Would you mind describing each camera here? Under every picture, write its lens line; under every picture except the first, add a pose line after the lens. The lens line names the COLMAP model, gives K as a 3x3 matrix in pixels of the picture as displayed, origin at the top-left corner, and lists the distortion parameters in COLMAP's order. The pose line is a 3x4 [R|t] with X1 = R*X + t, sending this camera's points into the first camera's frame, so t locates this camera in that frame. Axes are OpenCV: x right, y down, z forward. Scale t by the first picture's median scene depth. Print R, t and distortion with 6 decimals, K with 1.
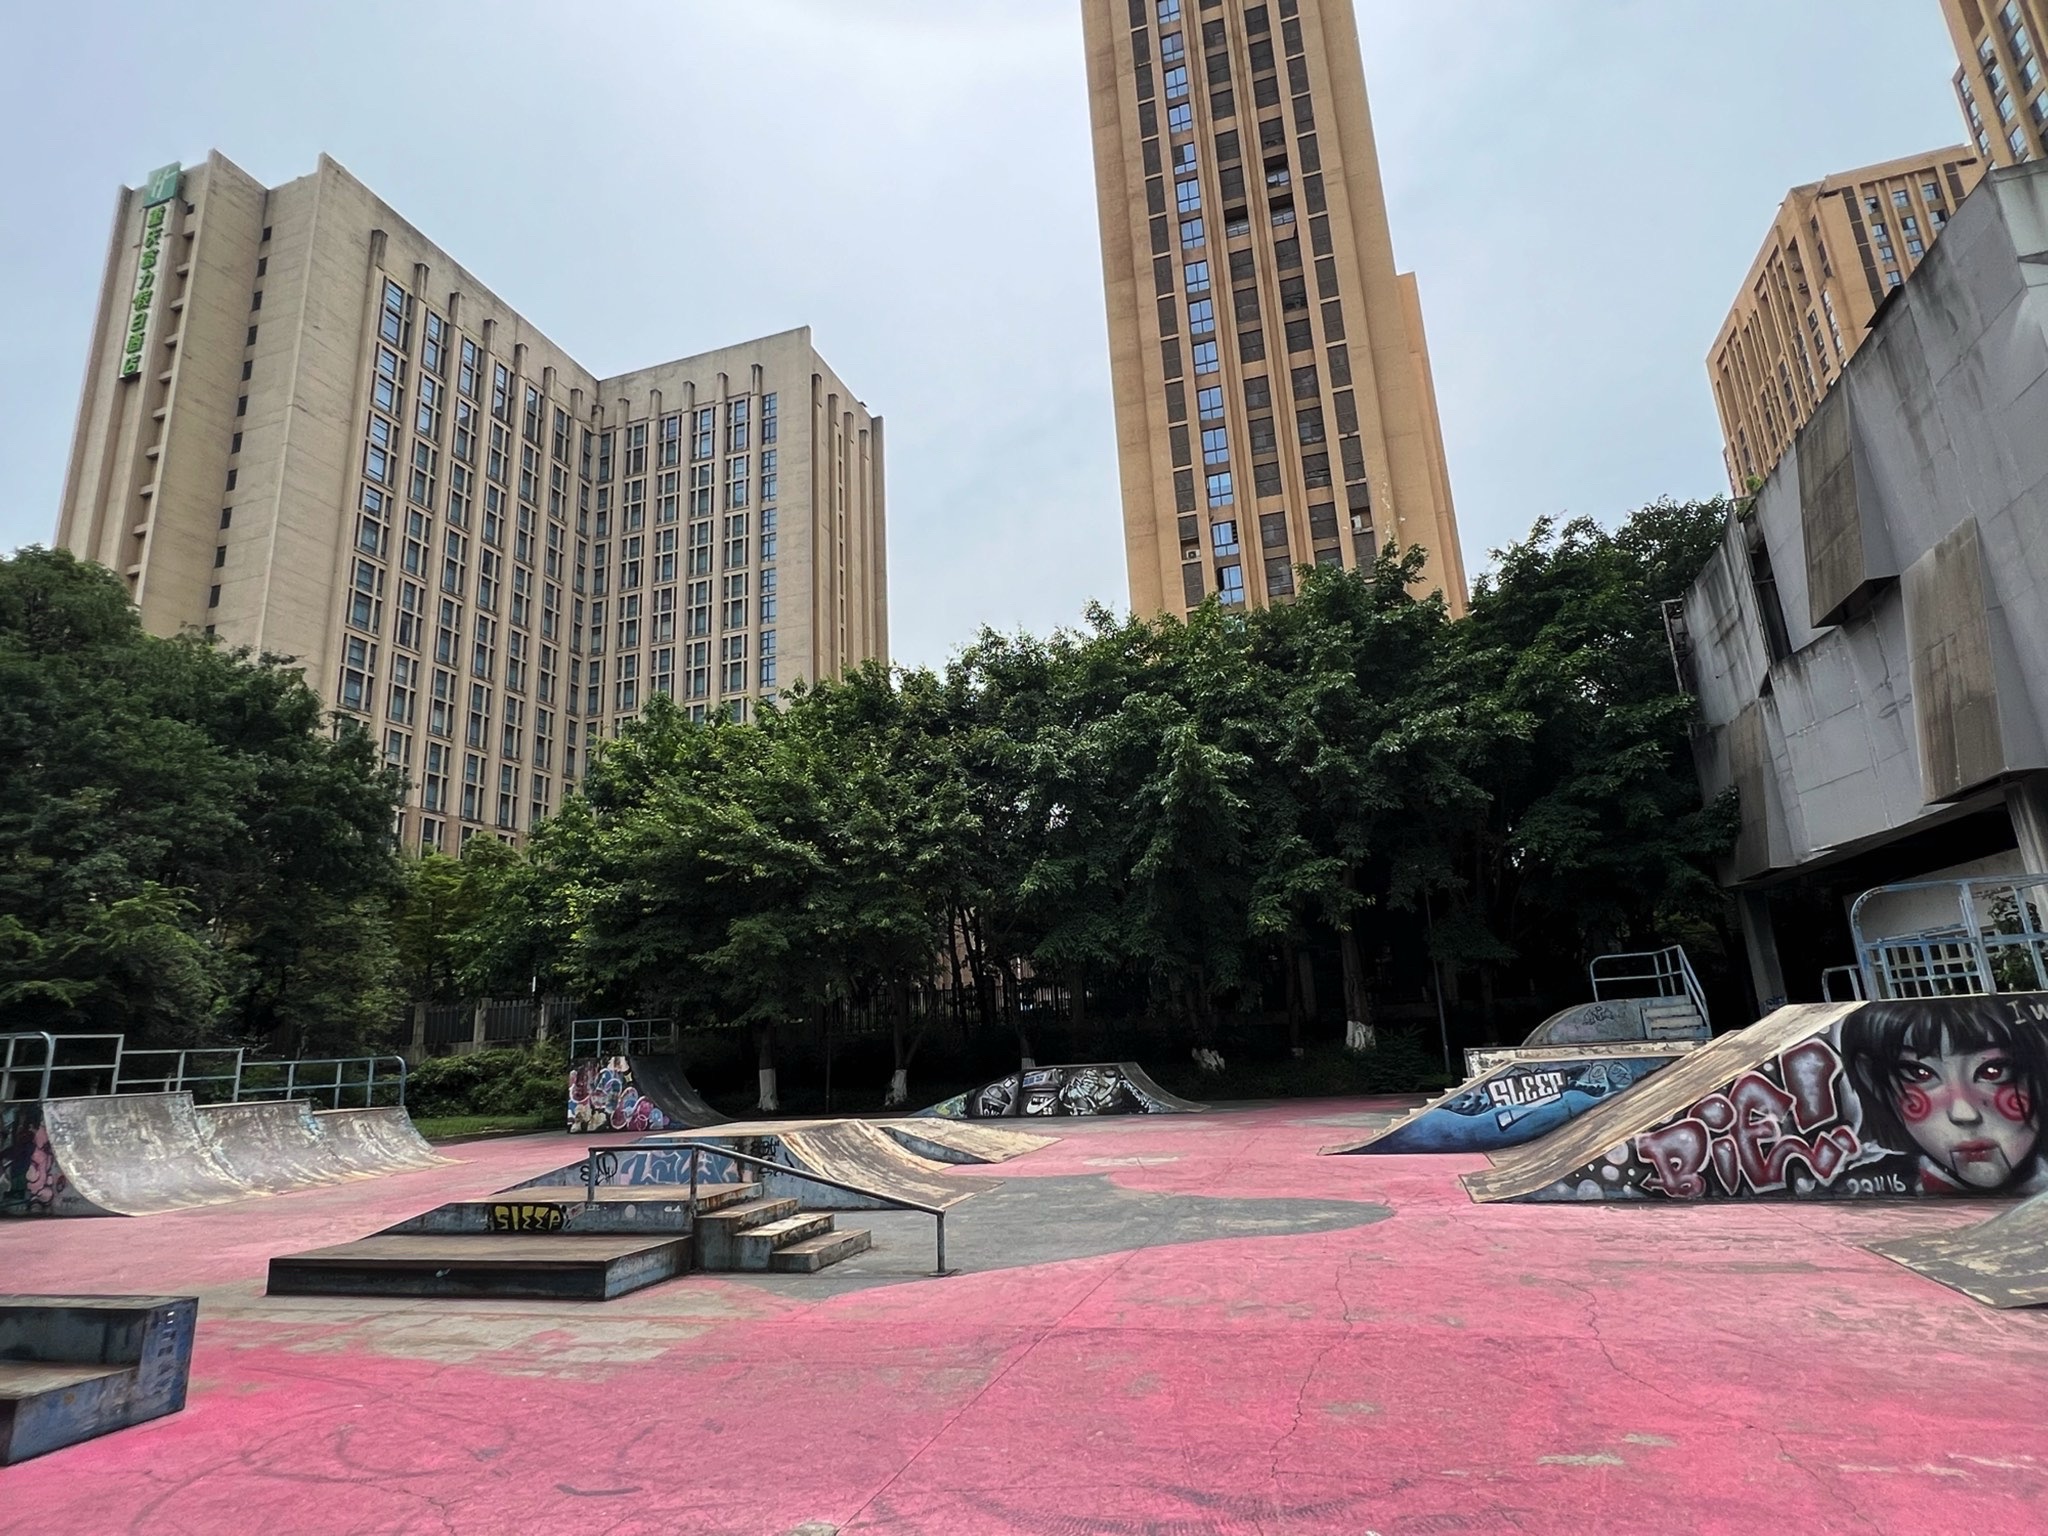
lens RADIAL K [[1100.7, 0, 1026.0], [0, 1100.7, 770.6], [0, 0, 1]] dist [-0.003049, -0.000405]
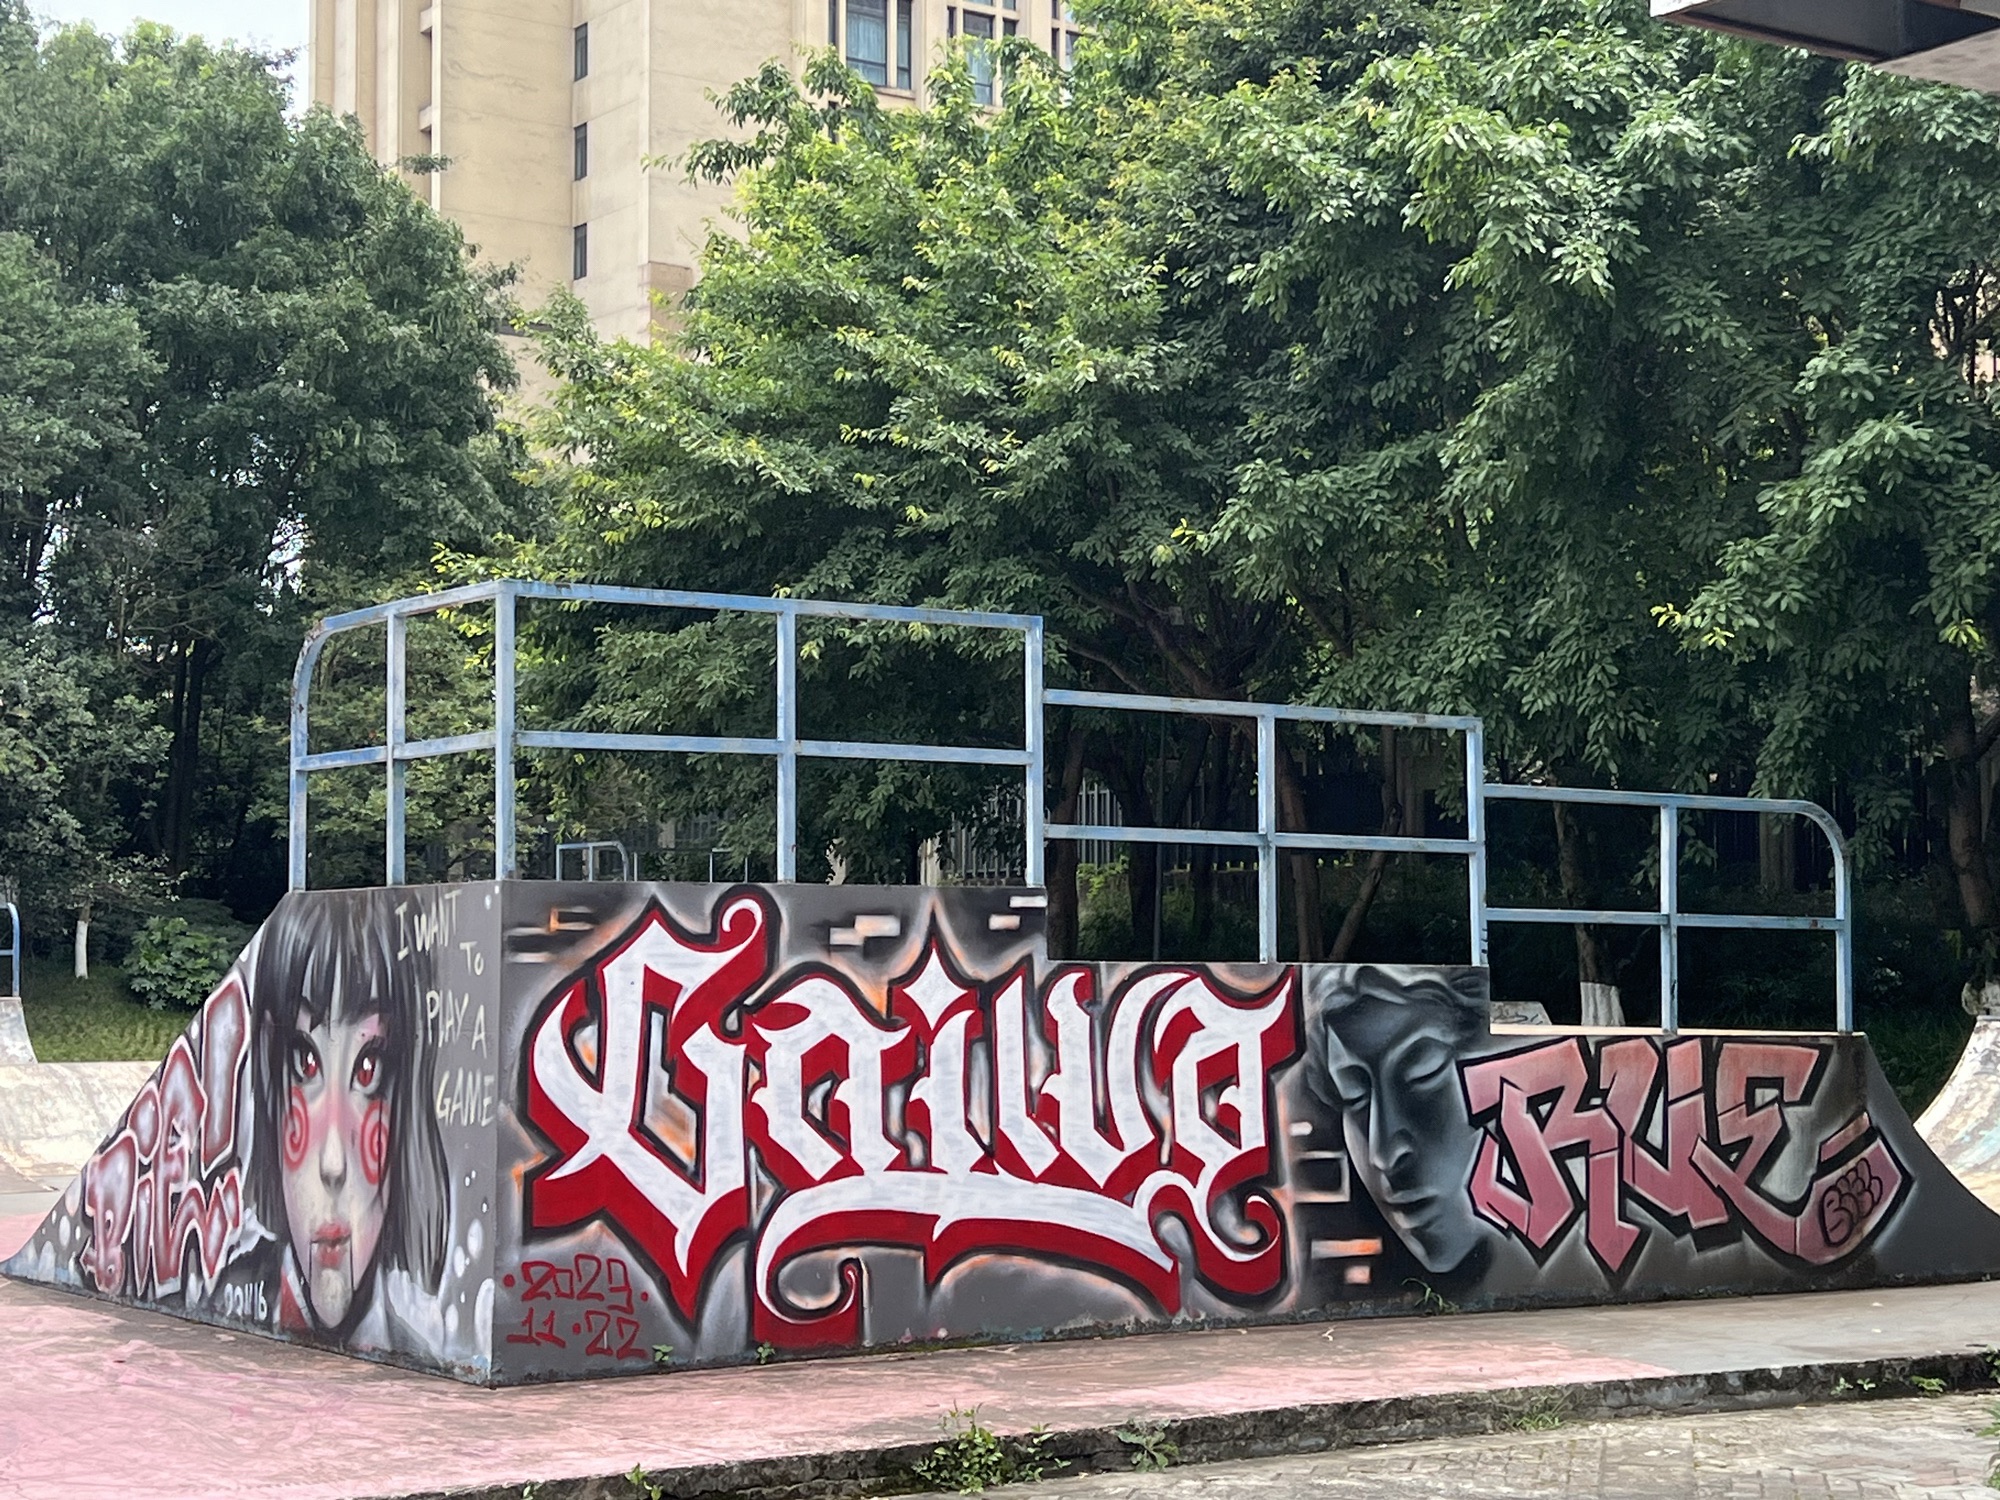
lens RADIAL K [[3341.6, 0, 1001.7], [0, 3341.6, 803.6], [0, 0, 1]] dist [0.138840, 0.000000]
pose [[0.775081, 0.019641, -0.631556, 1.215643], [0.112365, 0.979301, 0.168356, -0.006063], [0.621790, -0.201454, 0.756831, 0.137572]]
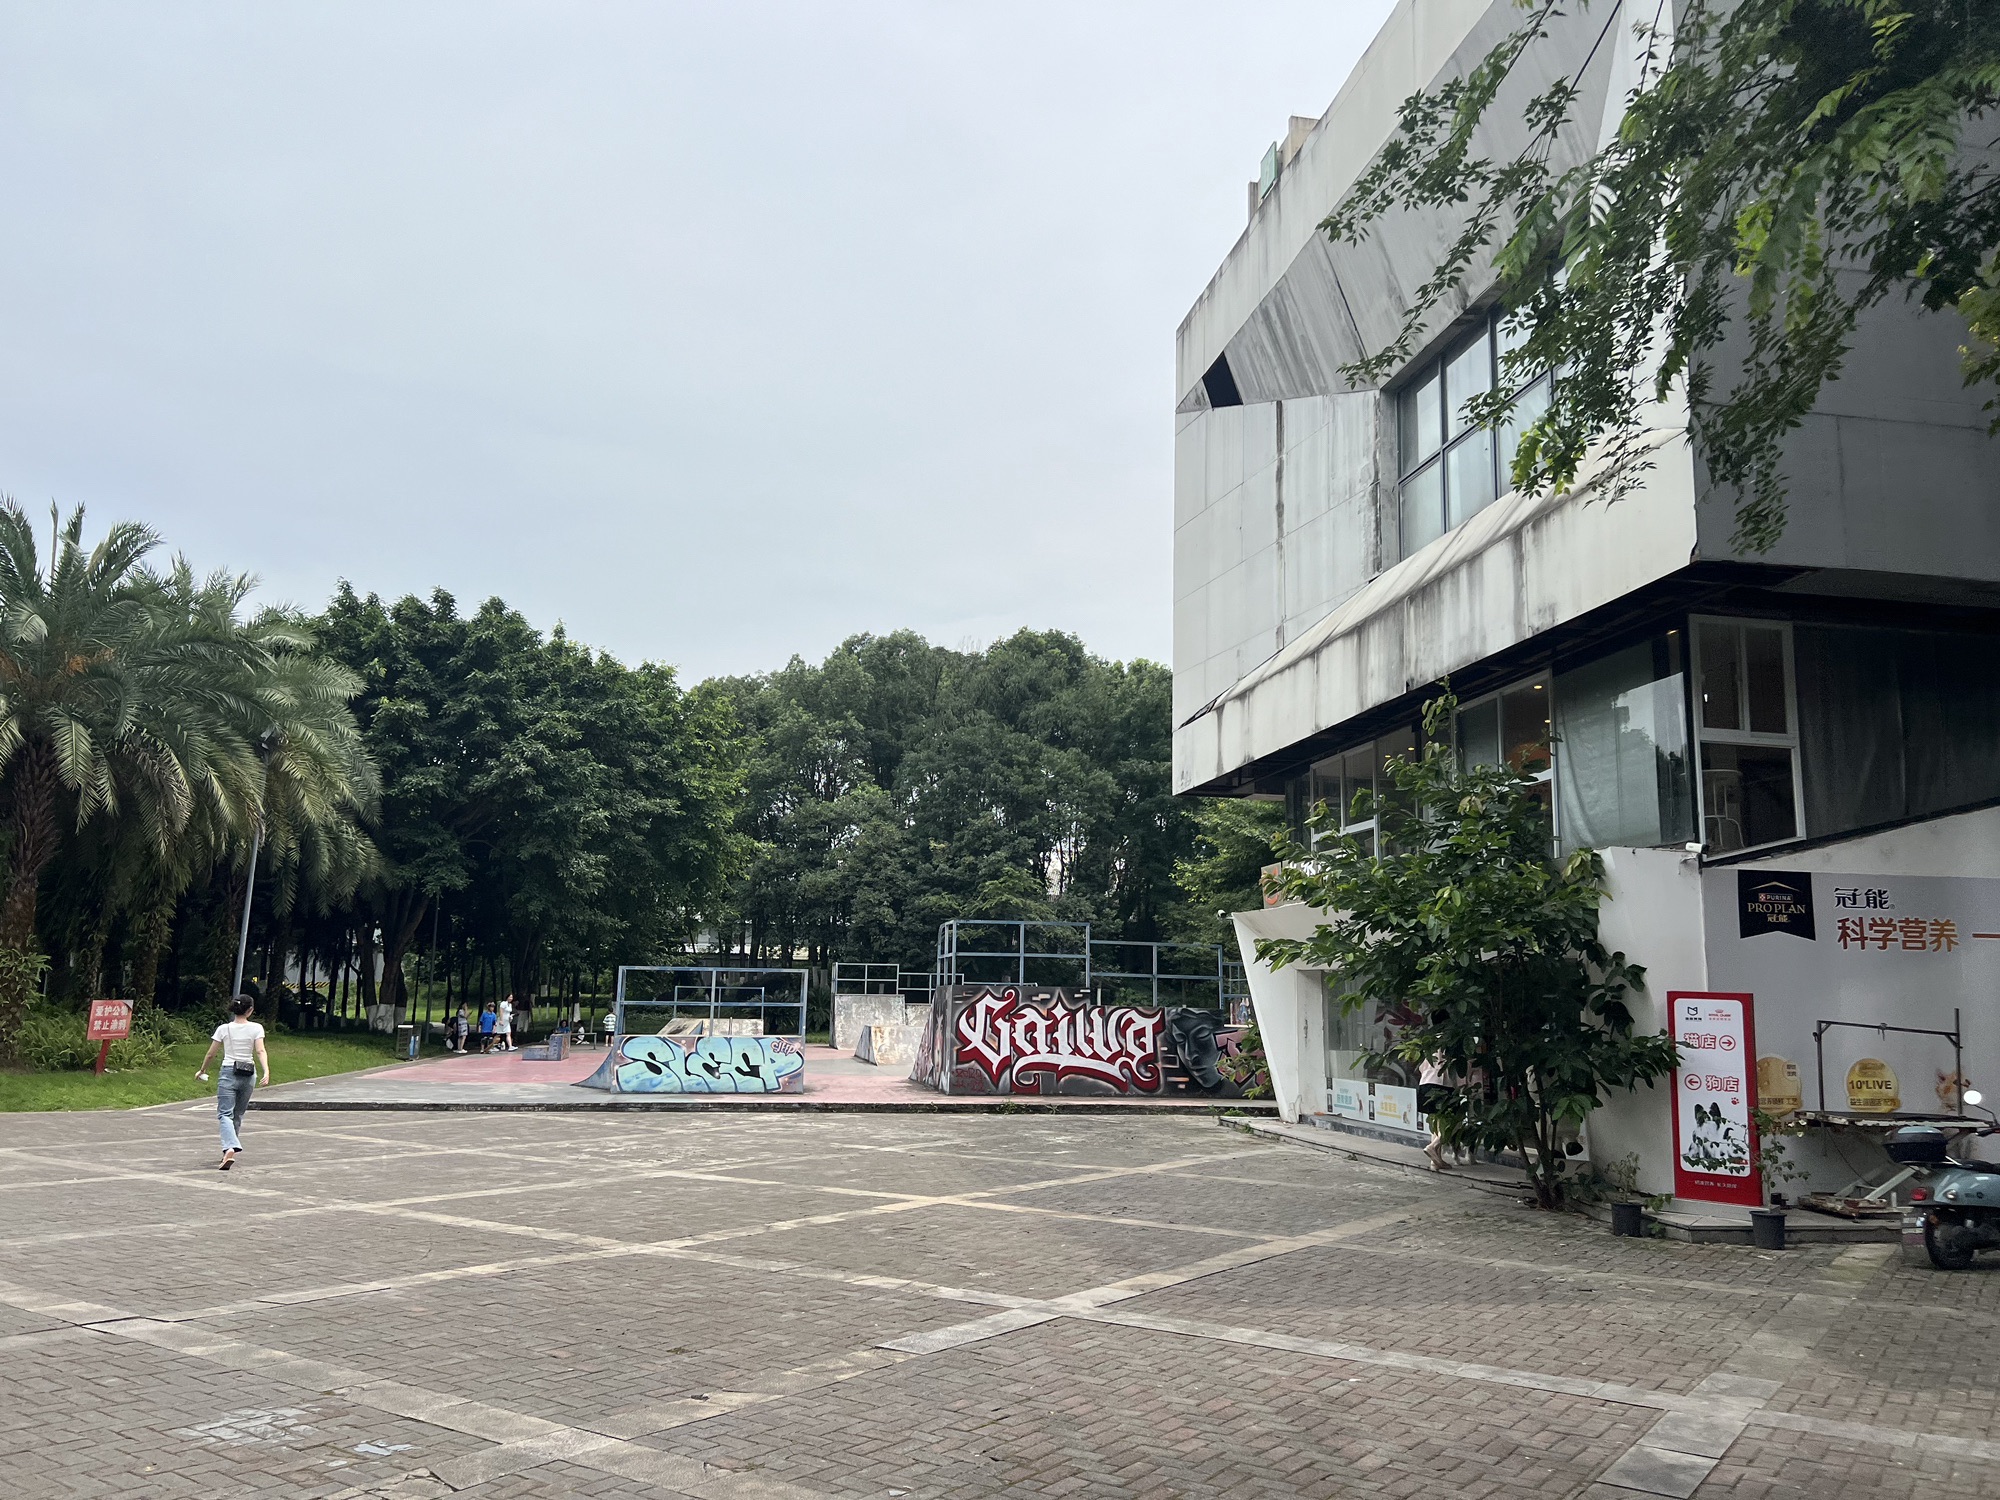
lens RADIAL K [[1502.8, 0, 999.0], [0, 1502.8, 752.0], [0, 0, 1]] dist [0.077148, -0.075064]
pose [[0.455983, -0.087406, -0.885686, 2.102281], [0.171204, 0.985194, -0.009084, -0.093328], [0.873366, -0.147491, 0.464196, -0.019774]]
